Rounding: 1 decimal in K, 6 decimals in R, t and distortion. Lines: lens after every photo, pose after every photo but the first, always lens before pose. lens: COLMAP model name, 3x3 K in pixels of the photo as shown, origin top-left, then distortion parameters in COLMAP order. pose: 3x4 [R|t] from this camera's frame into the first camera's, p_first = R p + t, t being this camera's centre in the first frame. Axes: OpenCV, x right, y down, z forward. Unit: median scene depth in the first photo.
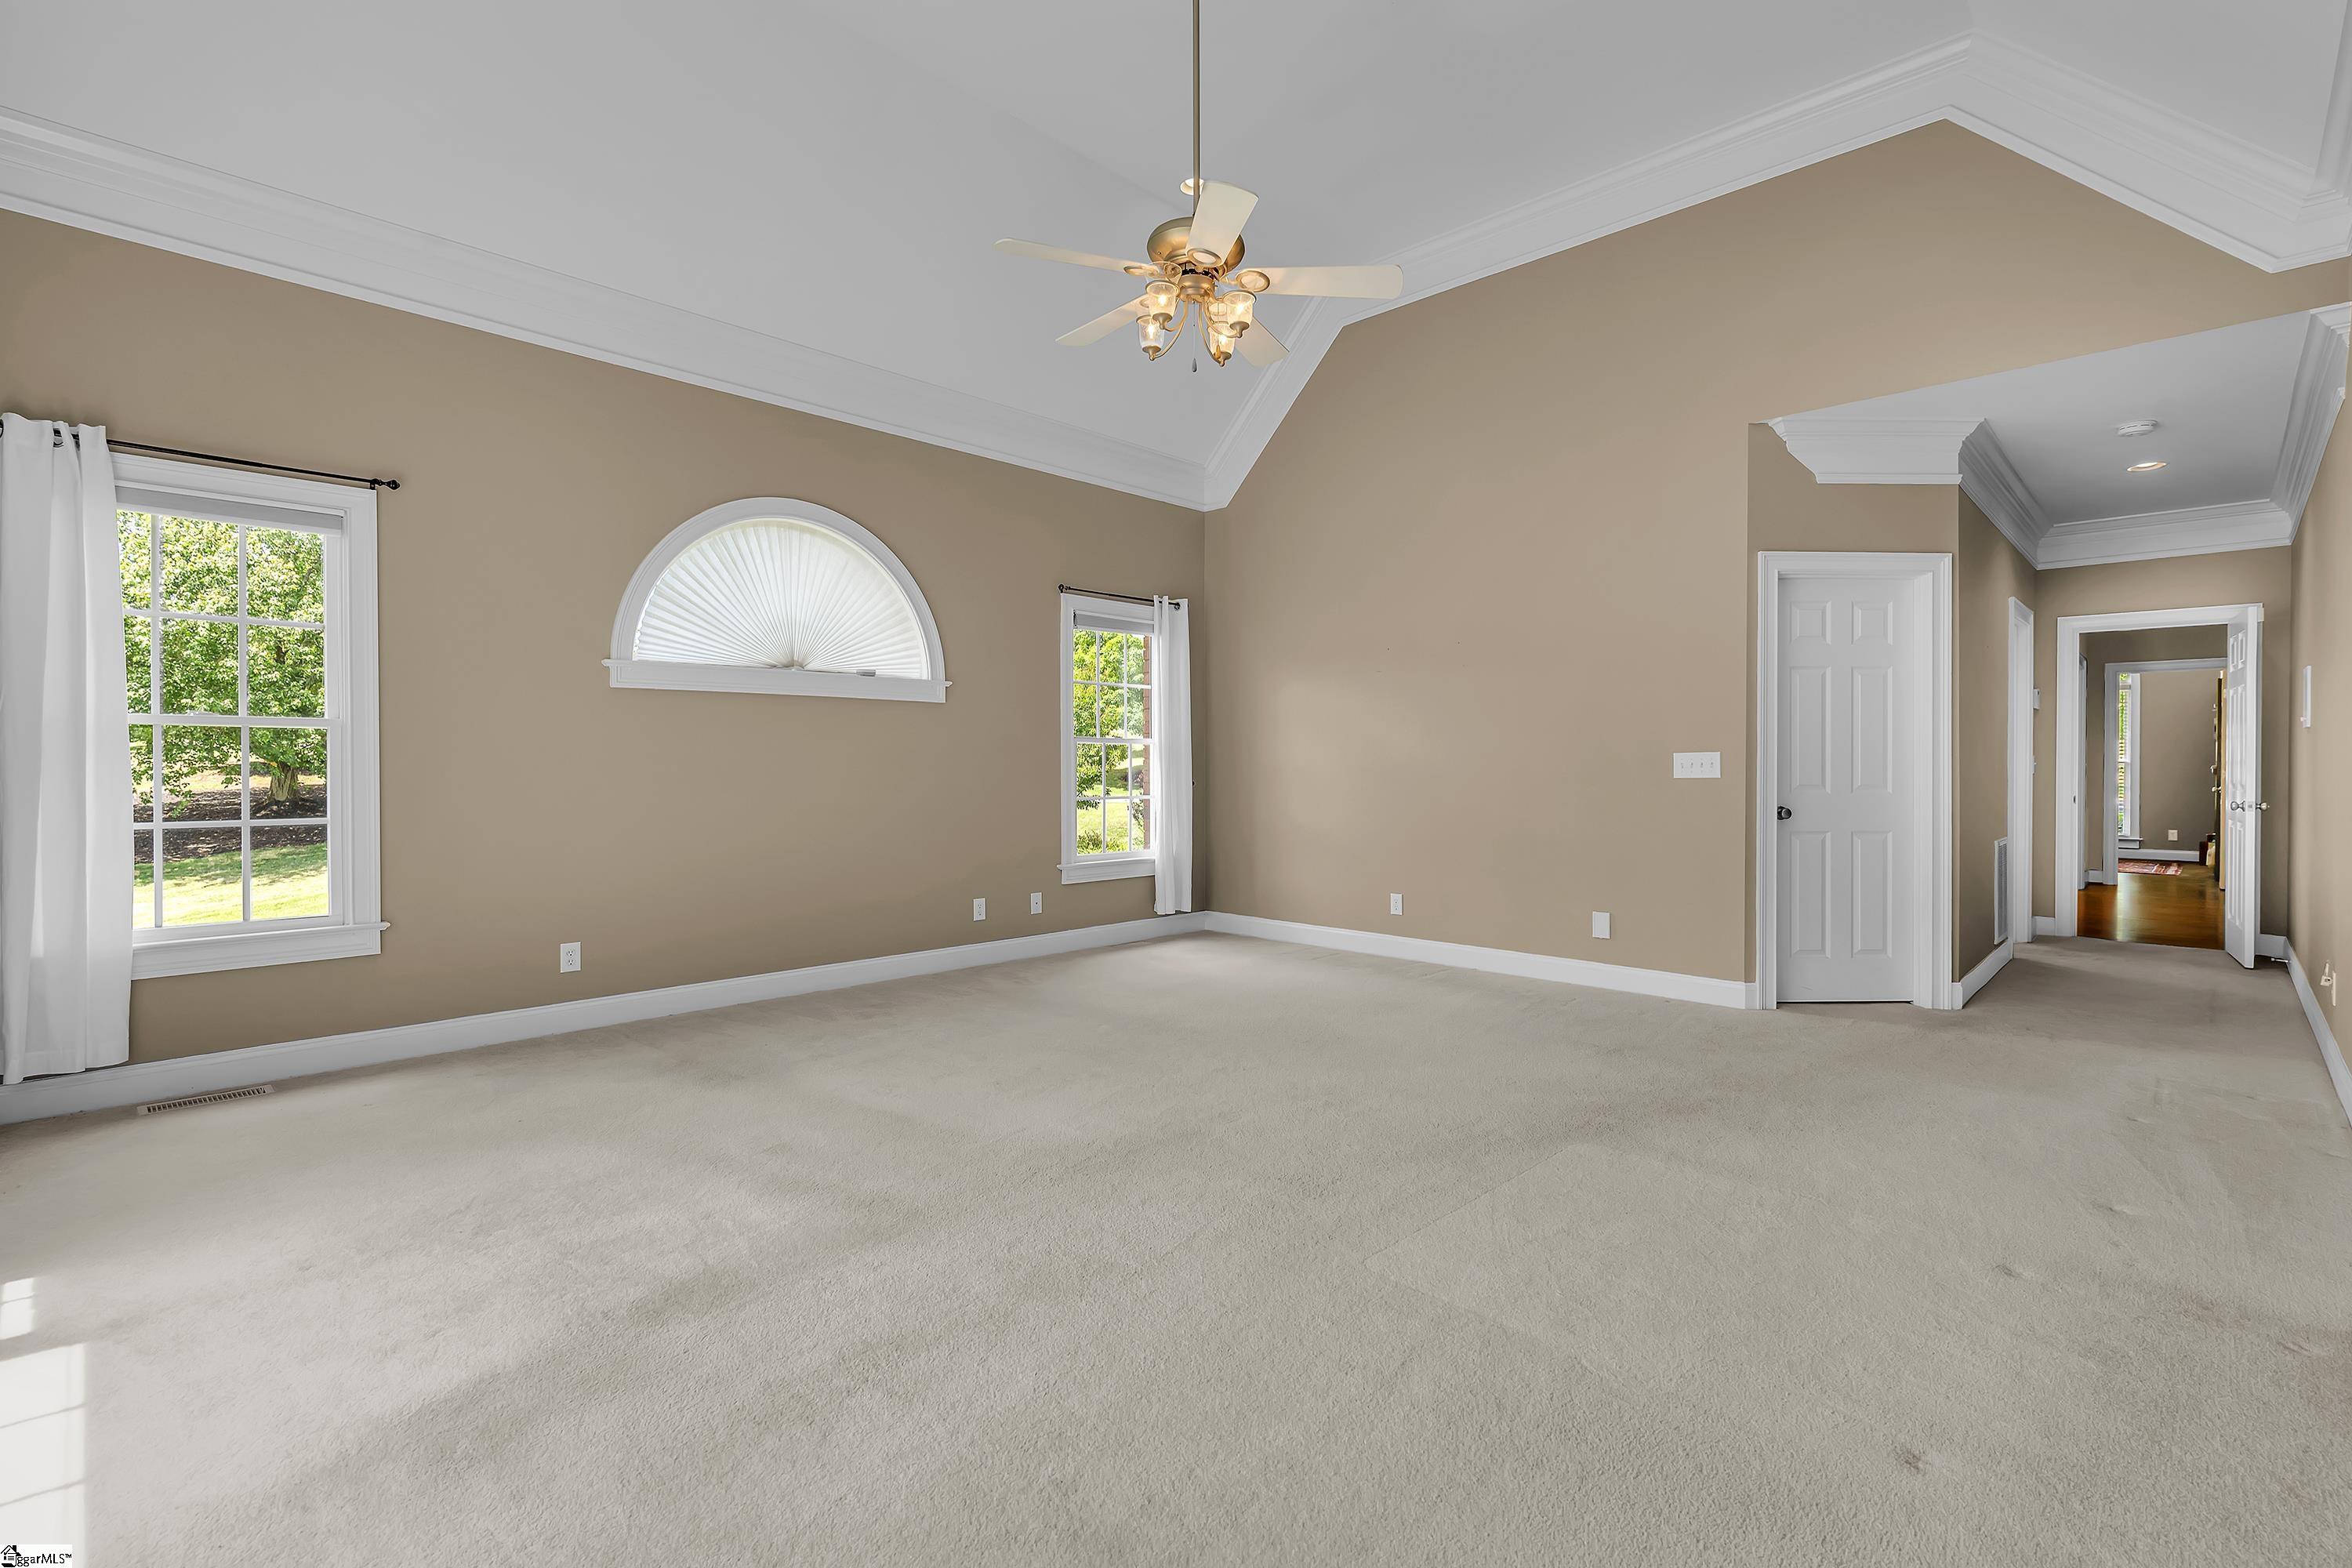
lens RADIAL K [[1077.2, 0, 1159.1], [0, 1077.2, 773.3], [0, 0, 1]] dist [-0.009640, -0.000327]
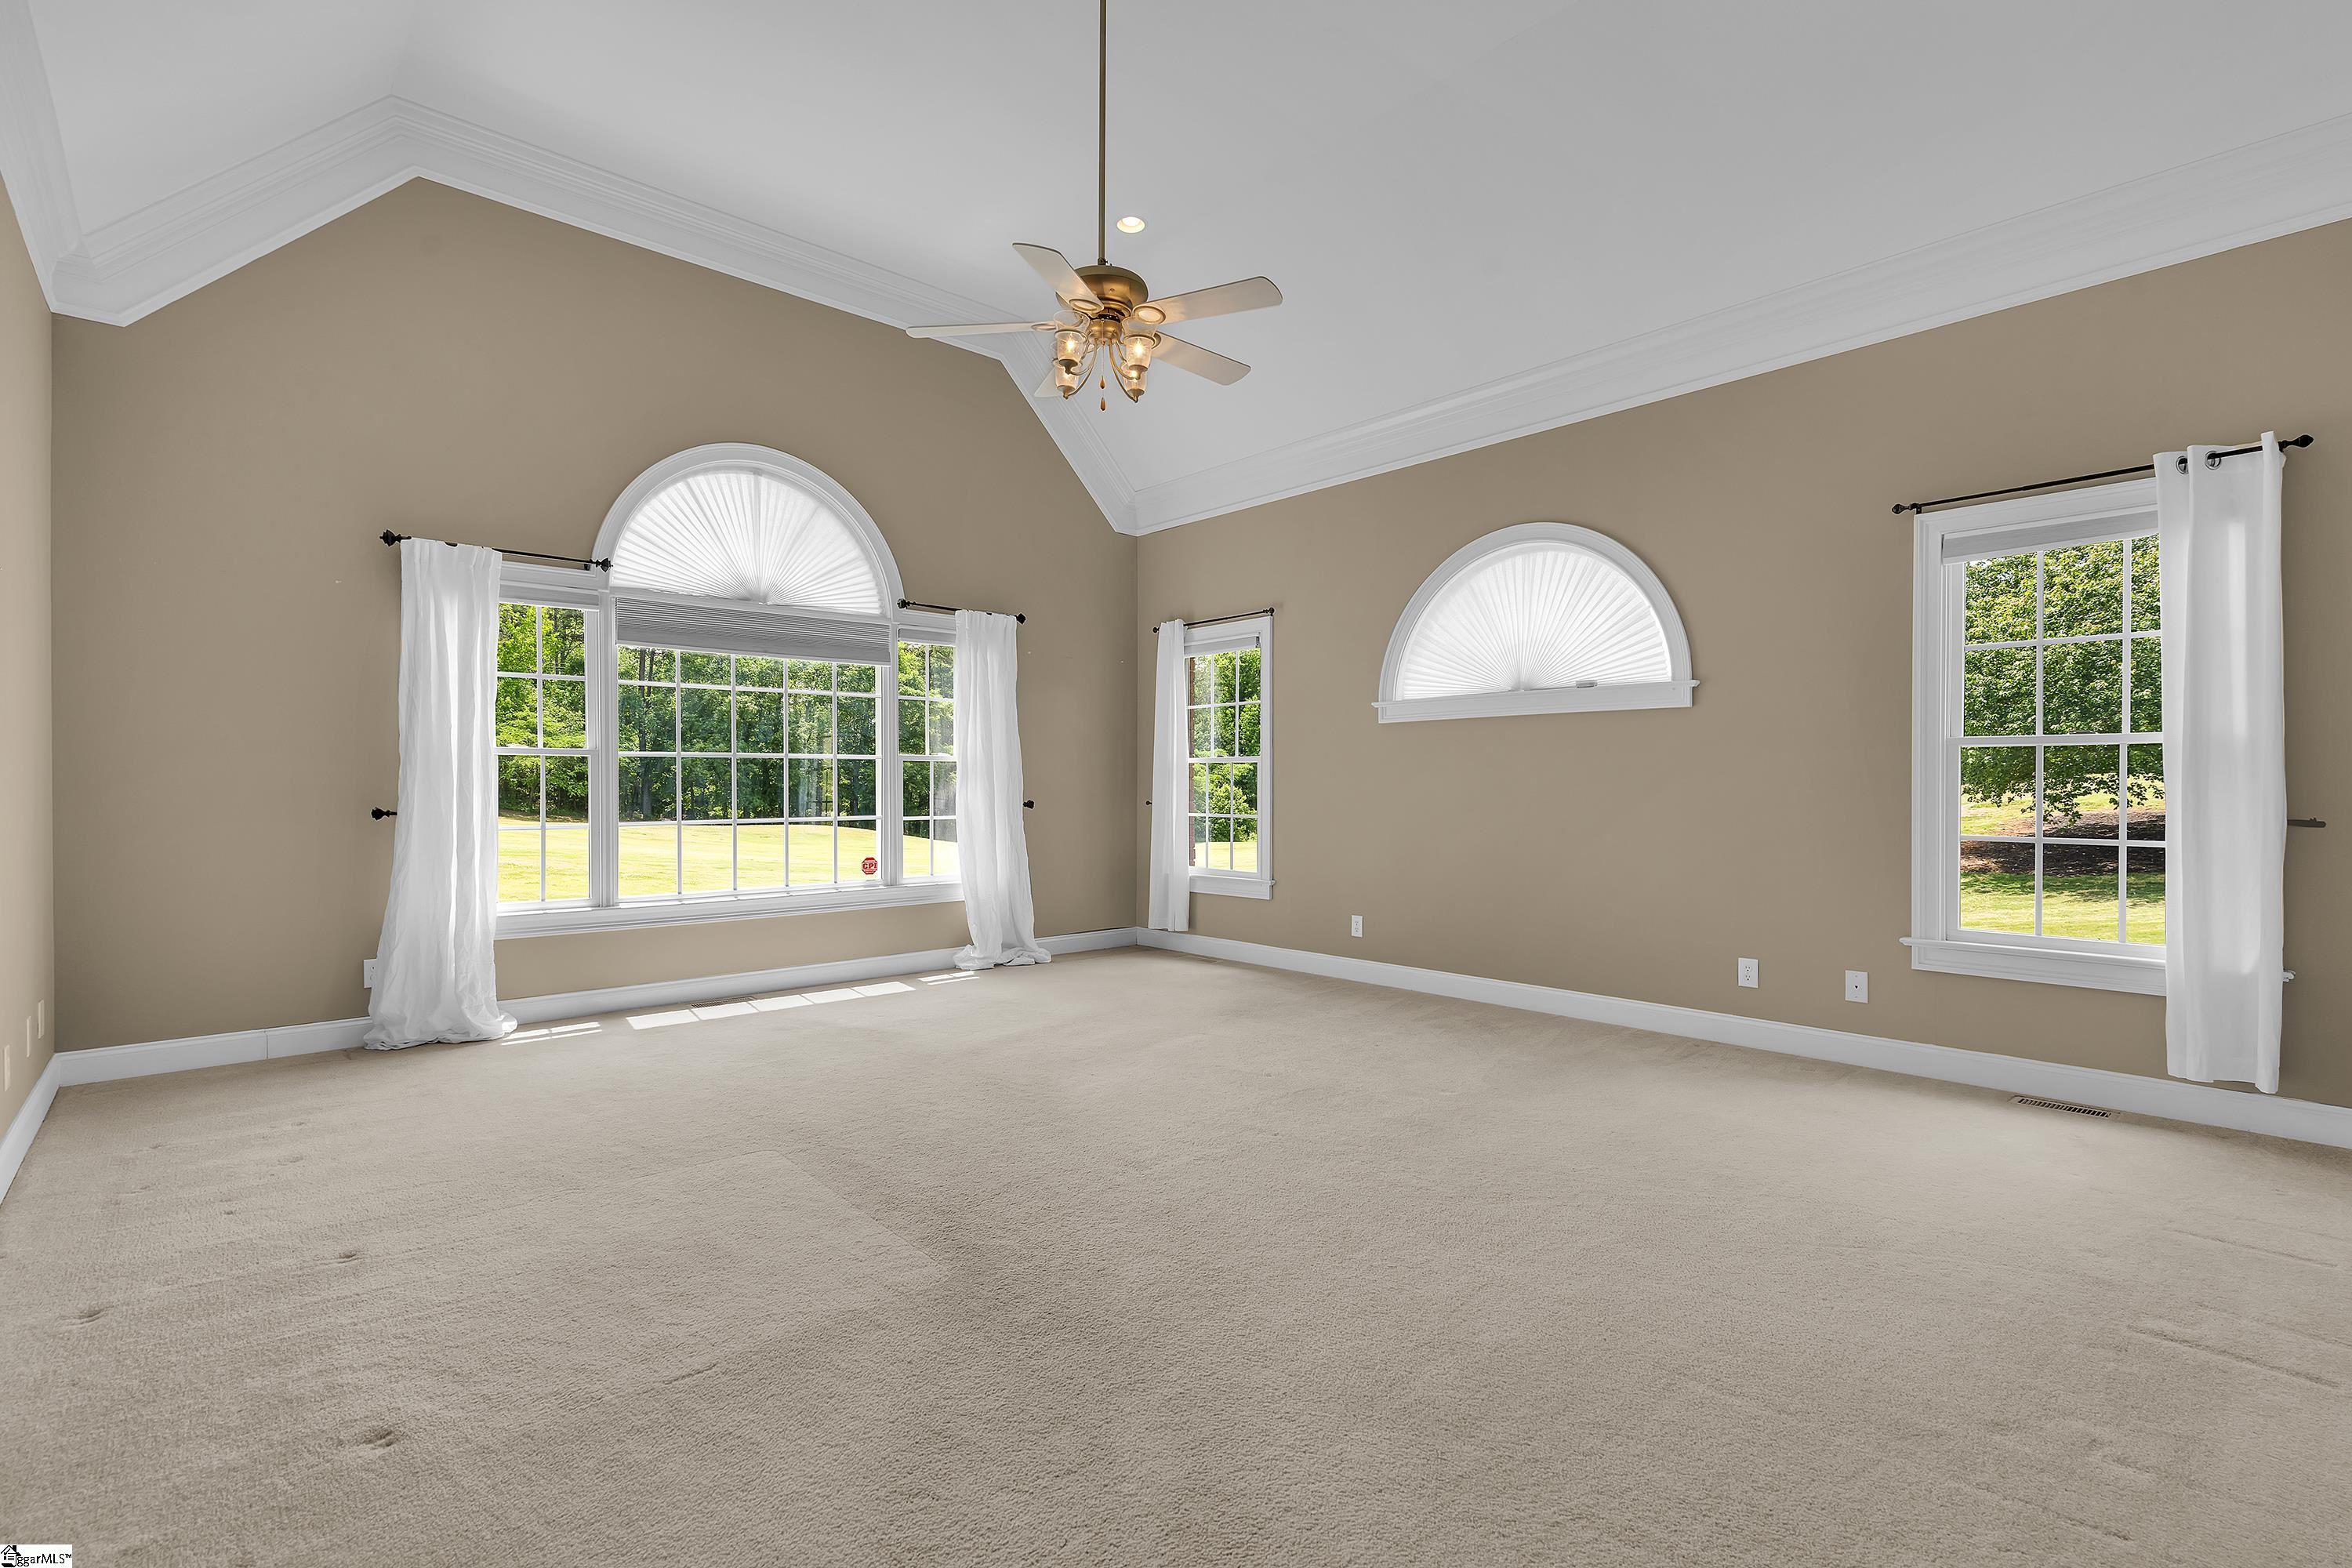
lens RADIAL K [[1049.7, 0, 1168.3], [0, 1049.7, 790.1], [0, 0, 1]] dist [0.000536, -0.000119]
pose [[-0.051958, 0.004441, -0.998639, 0.648755], [-0.007039, 0.999964, 0.004813, -0.003687], [0.998624, 0.007279, -0.051924, 0.686021]]
